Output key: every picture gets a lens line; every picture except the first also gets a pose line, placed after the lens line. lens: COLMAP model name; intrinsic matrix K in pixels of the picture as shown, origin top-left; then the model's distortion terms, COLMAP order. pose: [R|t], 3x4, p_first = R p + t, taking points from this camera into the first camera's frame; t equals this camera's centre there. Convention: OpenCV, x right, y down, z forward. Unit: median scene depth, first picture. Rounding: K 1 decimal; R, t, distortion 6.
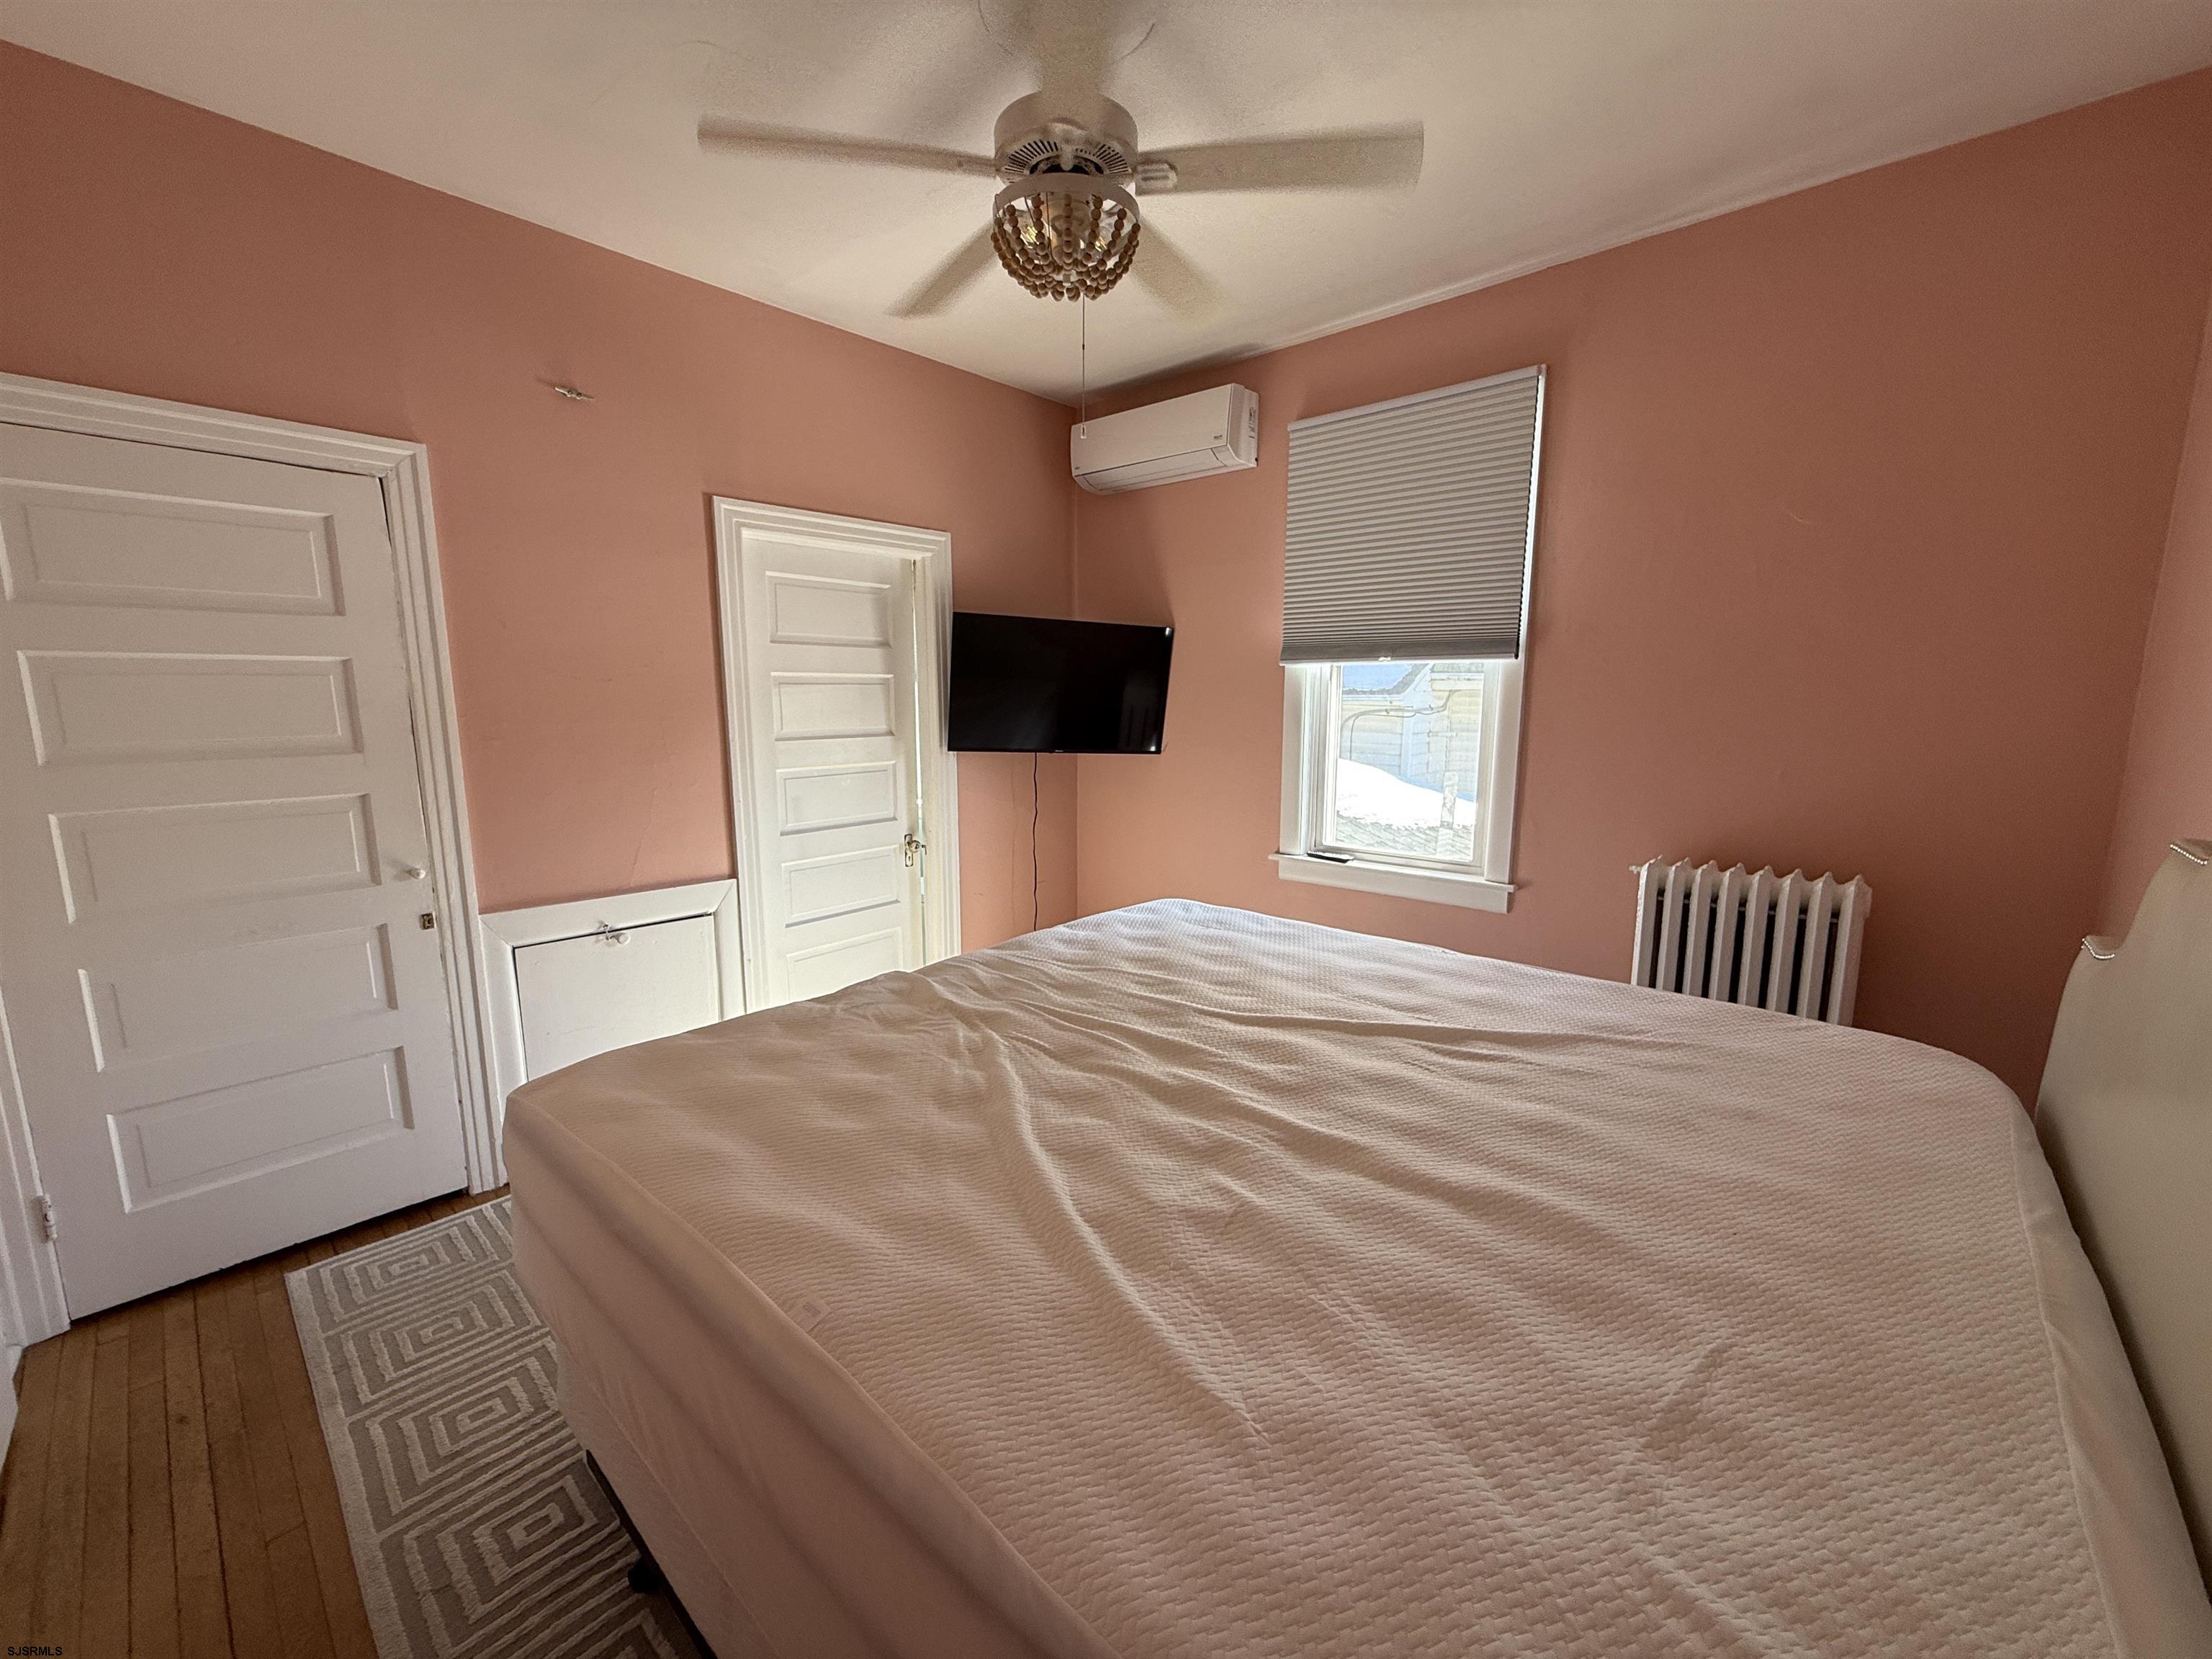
lens RADIAL K [[881.3, 0, 1107.8], [0, 881.3, 827.7], [0, 0, 1]] dist [-0.001160, -0.000335]
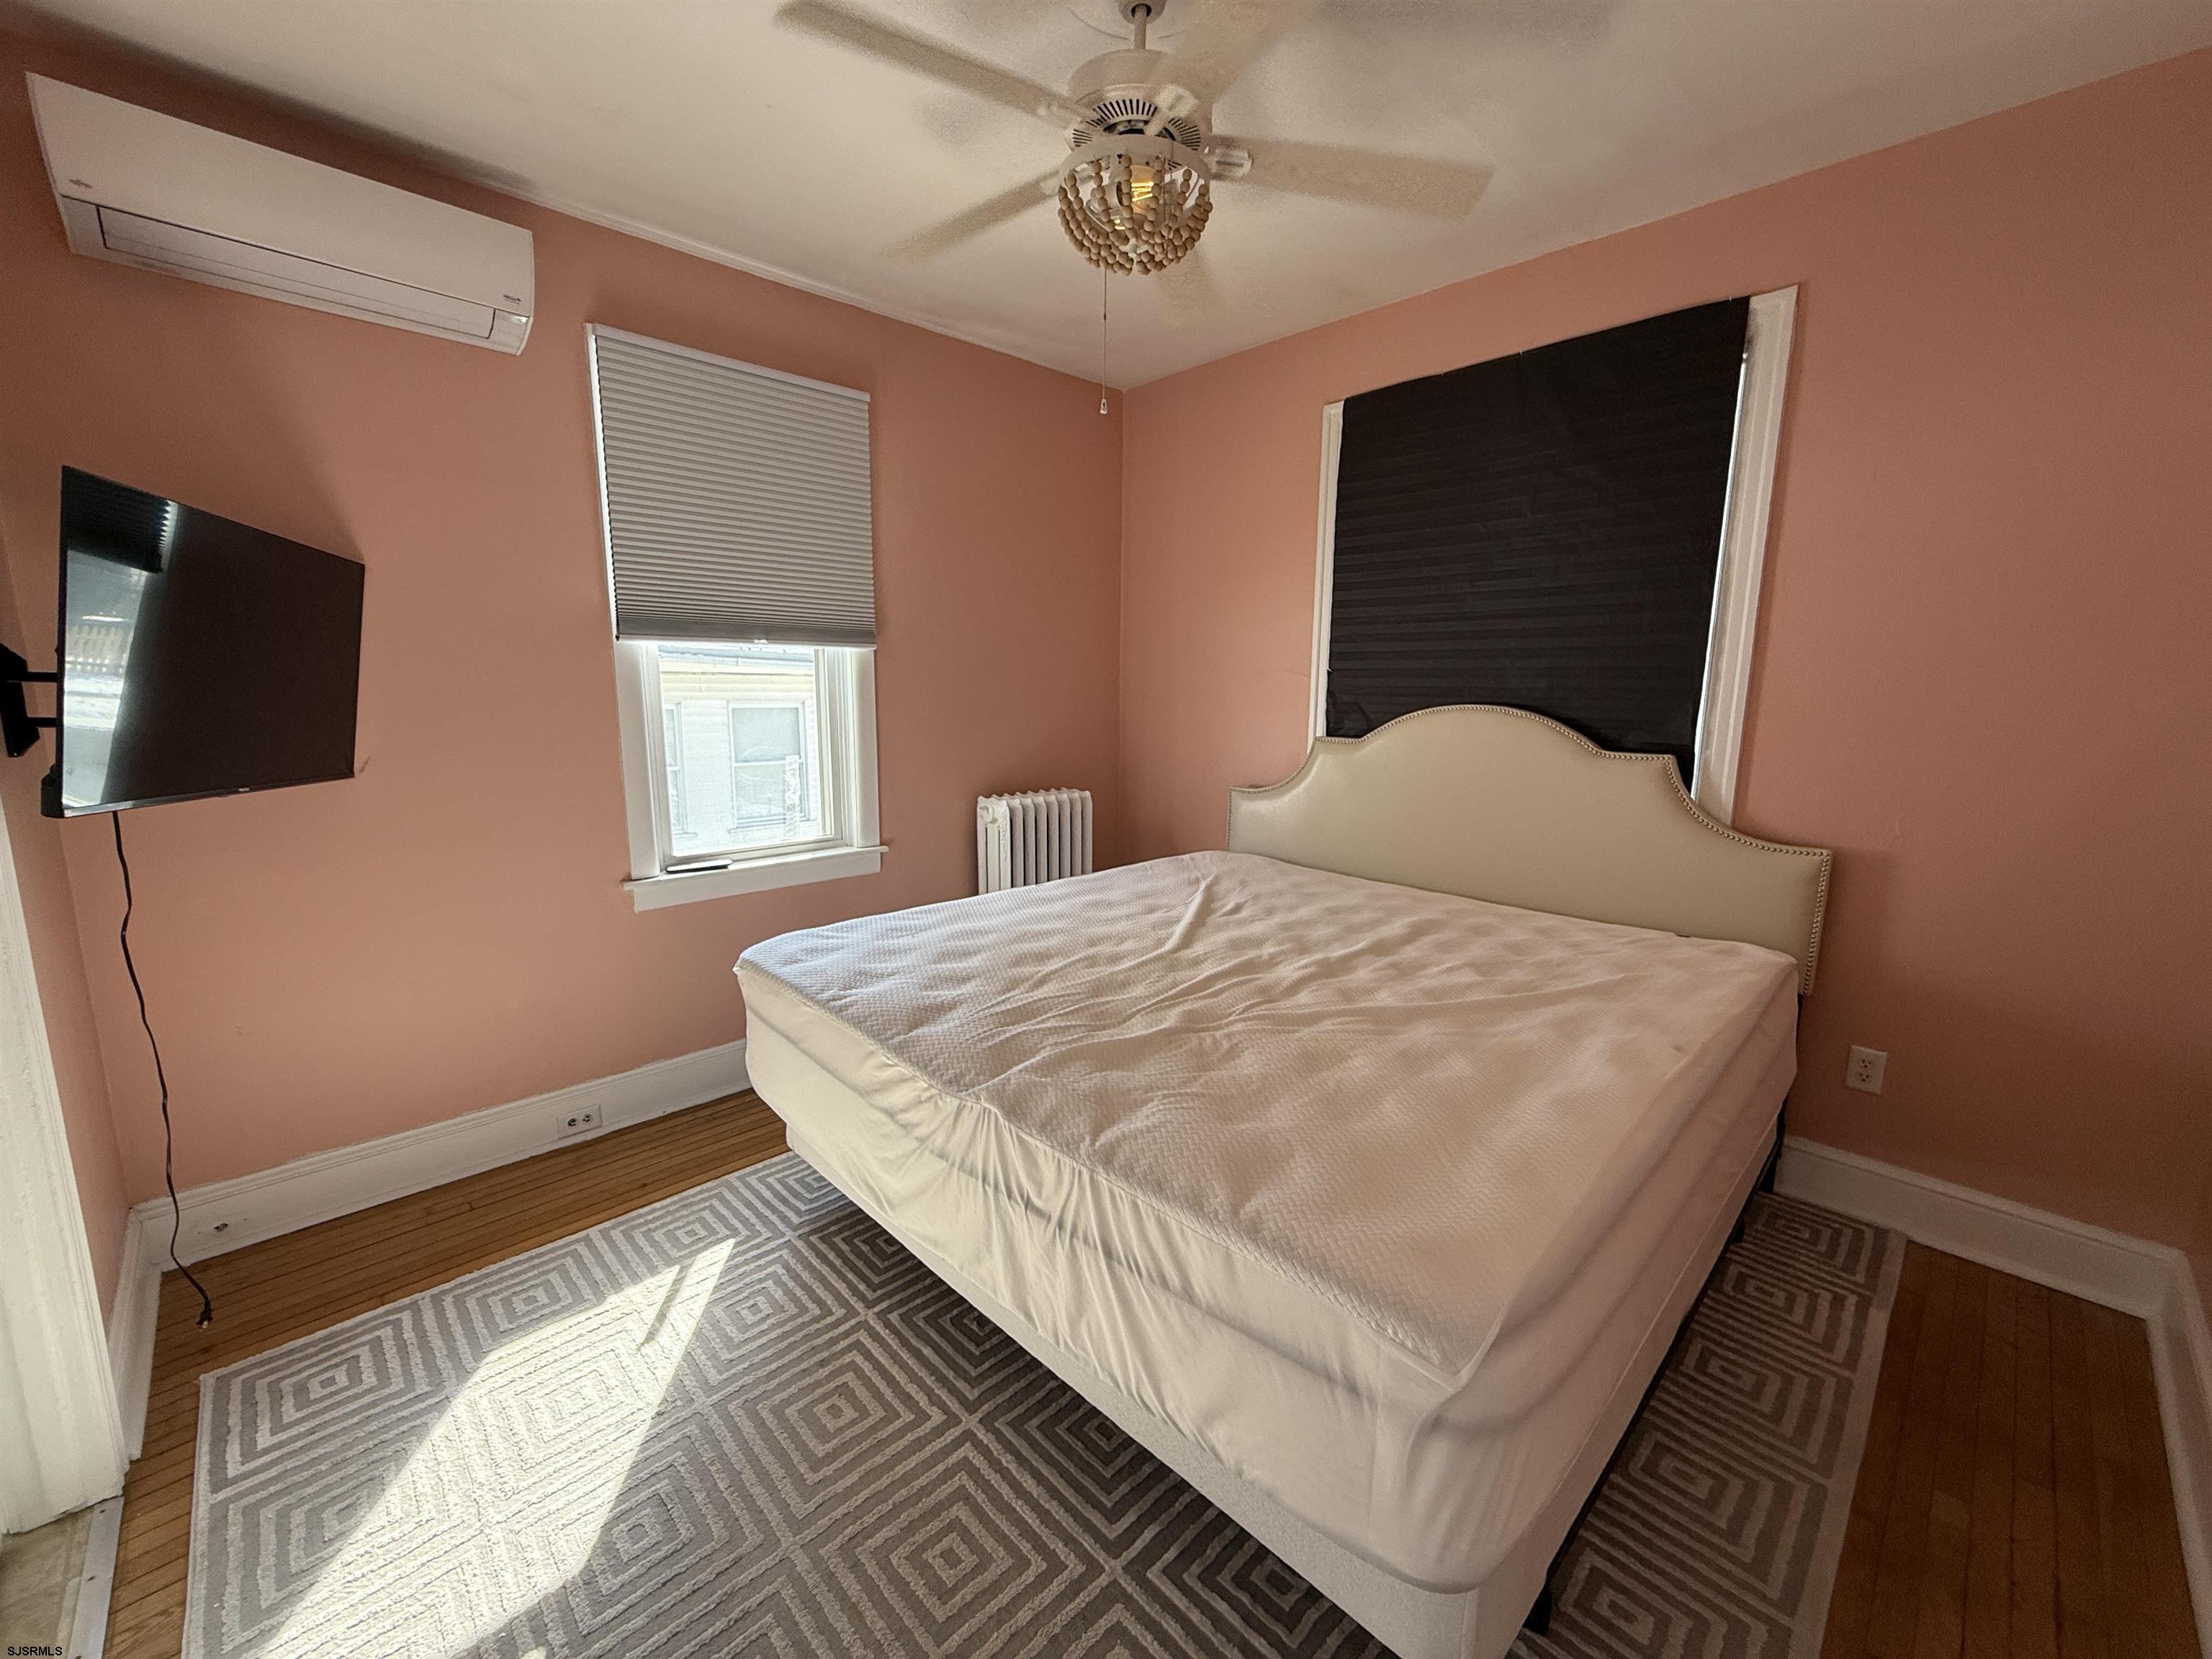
lens RADIAL K [[881.3, 0, 1108.1], [0, 881.3, 825.8], [0, 0, 1]] dist [-0.001160, -0.000335]
pose [[0.068010, -0.162130, 0.984423, -0.971935], [0.140998, 0.978366, 0.151391, -0.139391], [-0.987671, 0.128505, 0.089398, 0.899193]]
